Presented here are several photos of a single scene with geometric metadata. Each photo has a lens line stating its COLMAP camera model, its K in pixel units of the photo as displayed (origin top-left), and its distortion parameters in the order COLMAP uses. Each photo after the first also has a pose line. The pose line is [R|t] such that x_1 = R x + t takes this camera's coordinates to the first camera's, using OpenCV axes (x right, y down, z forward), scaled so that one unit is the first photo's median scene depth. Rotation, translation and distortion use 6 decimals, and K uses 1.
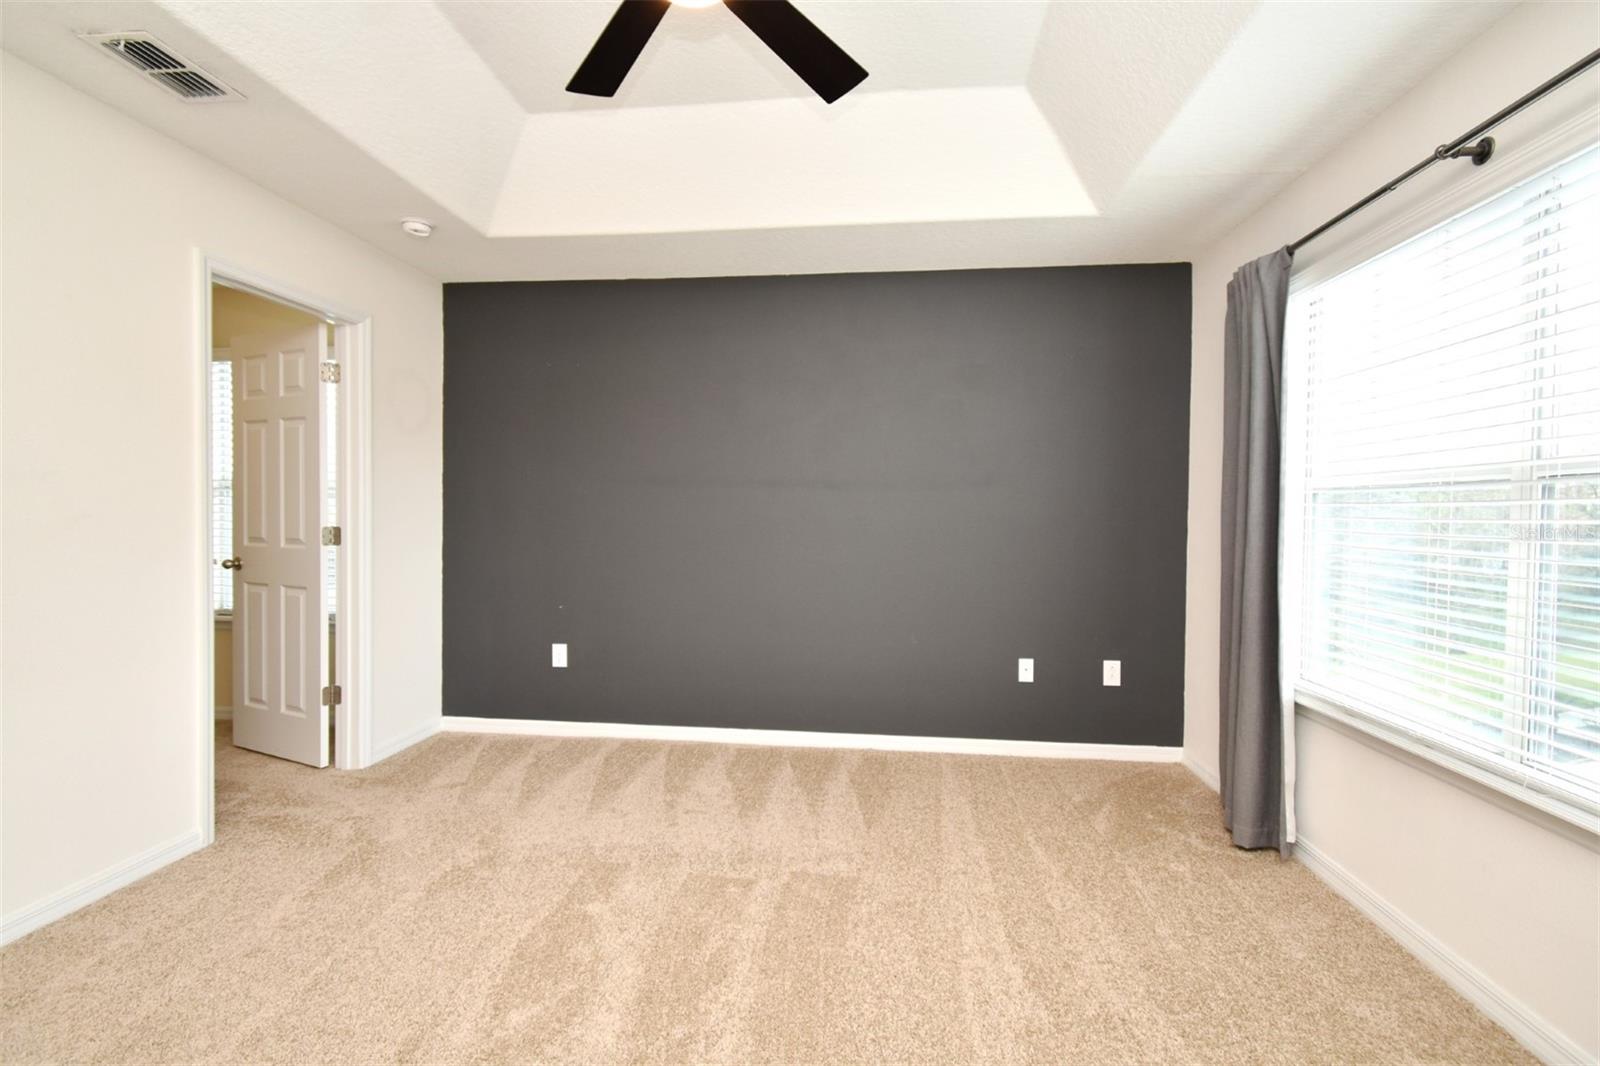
lens RADIAL K [[700.1, 0, 800.0], [0, 700.1, 533.0], [0, 0, 1]] dist [0.004412, -0.005029]
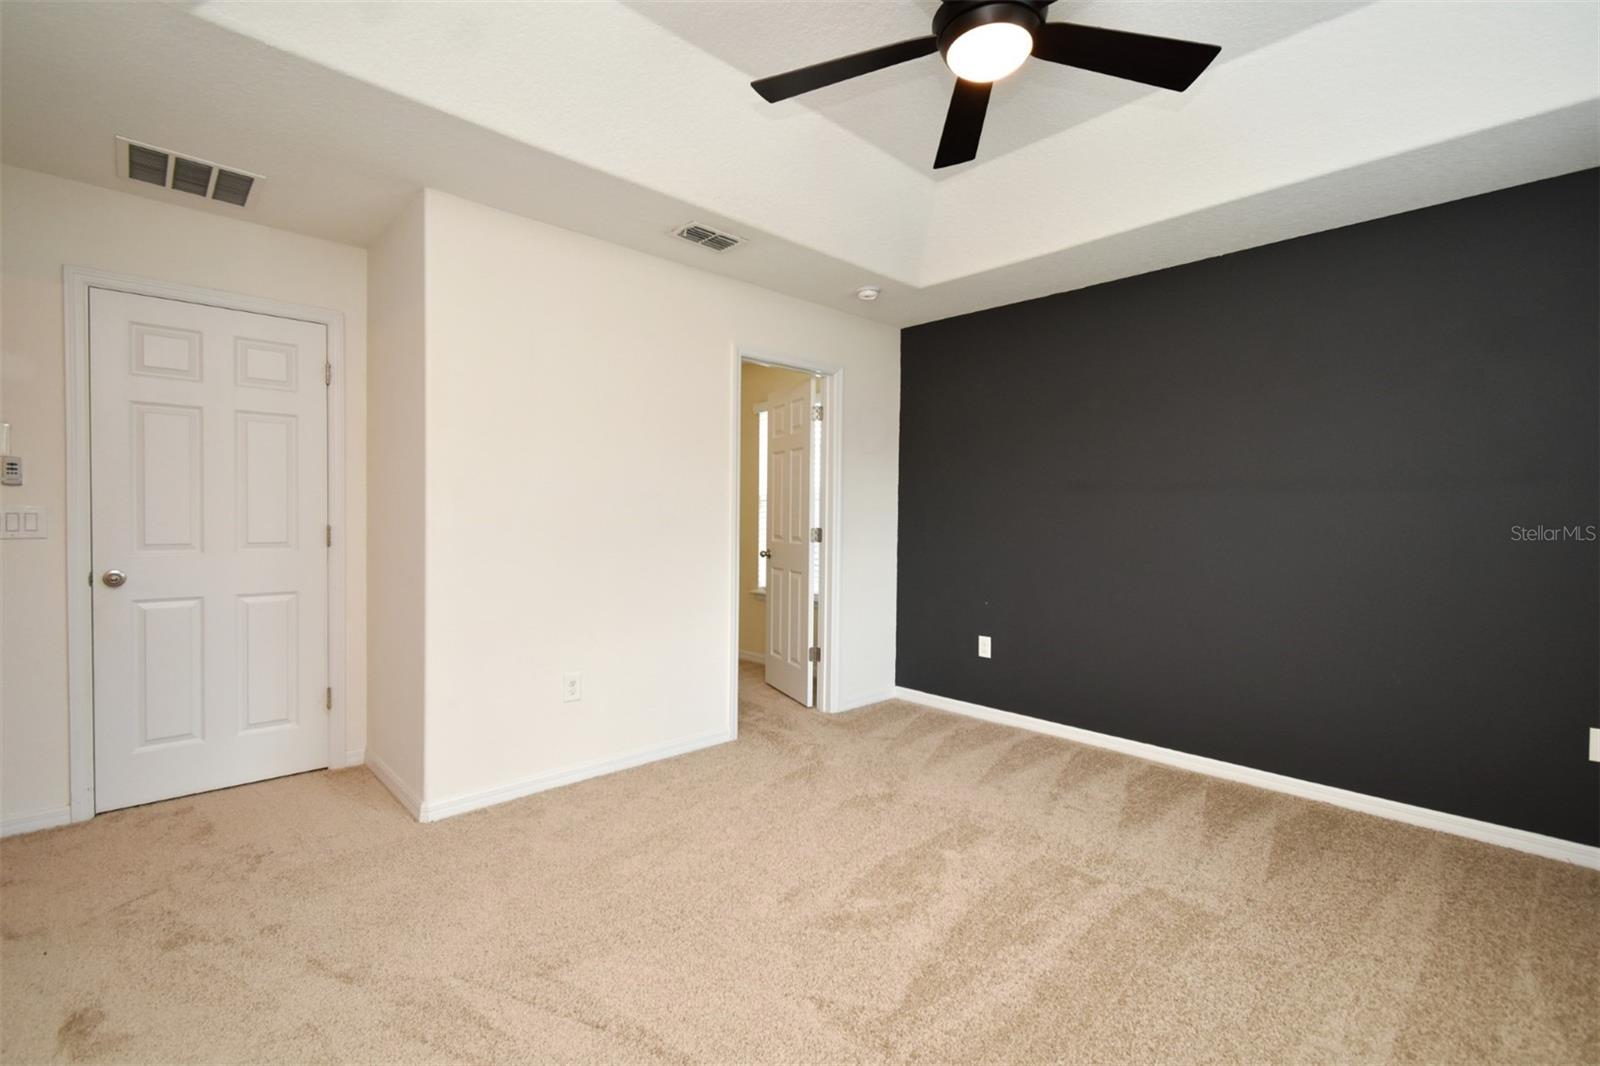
lens RADIAL K [[700.1, 0, 800.0], [0, 700.1, 533.0], [0, 0, 1]] dist [0.004412, -0.005029]
pose [[0.761736, 0.013034, -0.647756, 0.193475], [-0.018470, 0.999828, -0.001602, 0.003123], [0.647624, 0.013185, 0.761846, -0.045161]]
